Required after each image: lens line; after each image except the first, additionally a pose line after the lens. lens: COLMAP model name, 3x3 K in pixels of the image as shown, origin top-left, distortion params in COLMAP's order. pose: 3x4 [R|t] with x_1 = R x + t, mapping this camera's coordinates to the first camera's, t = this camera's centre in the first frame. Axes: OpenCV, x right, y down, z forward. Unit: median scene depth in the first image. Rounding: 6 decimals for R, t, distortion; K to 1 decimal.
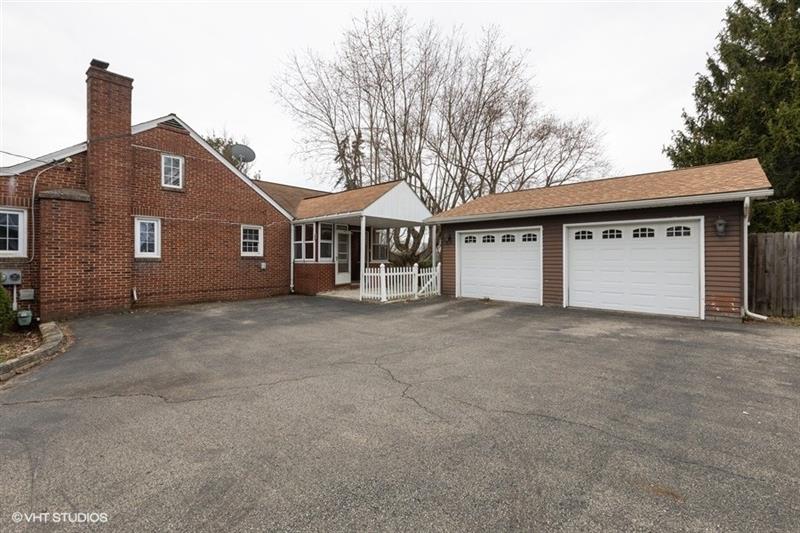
lens RADIAL K [[358.9, 0, 405.0], [0, 358.9, 261.2], [0, 0, 1]] dist [-0.003948, -0.000456]
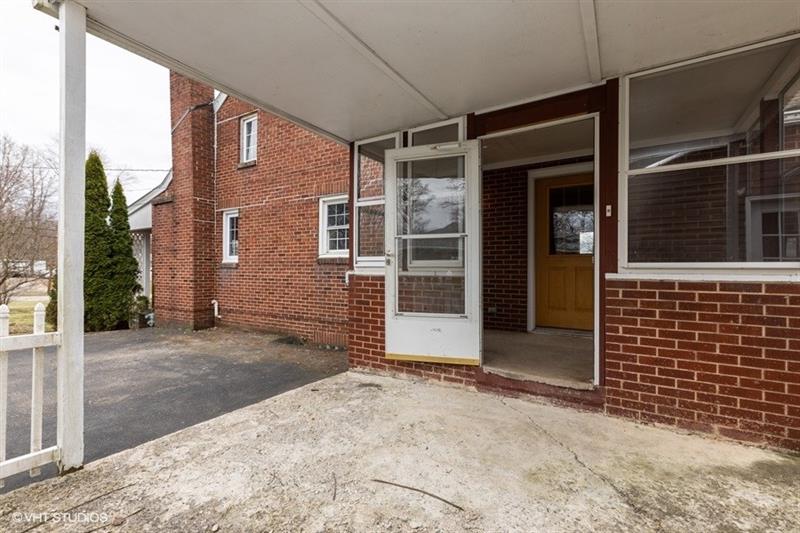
lens RADIAL K [[358.9, 0, 400.1], [0, 358.9, 266.6], [0, 0, 1]] dist [-0.003948, -0.000456]
pose [[0.150966, -0.003780, -0.988532, 0.076853], [-0.005541, 0.999974, -0.004670, 0.000116], [0.988523, 0.006182, 0.150941, 1.018540]]
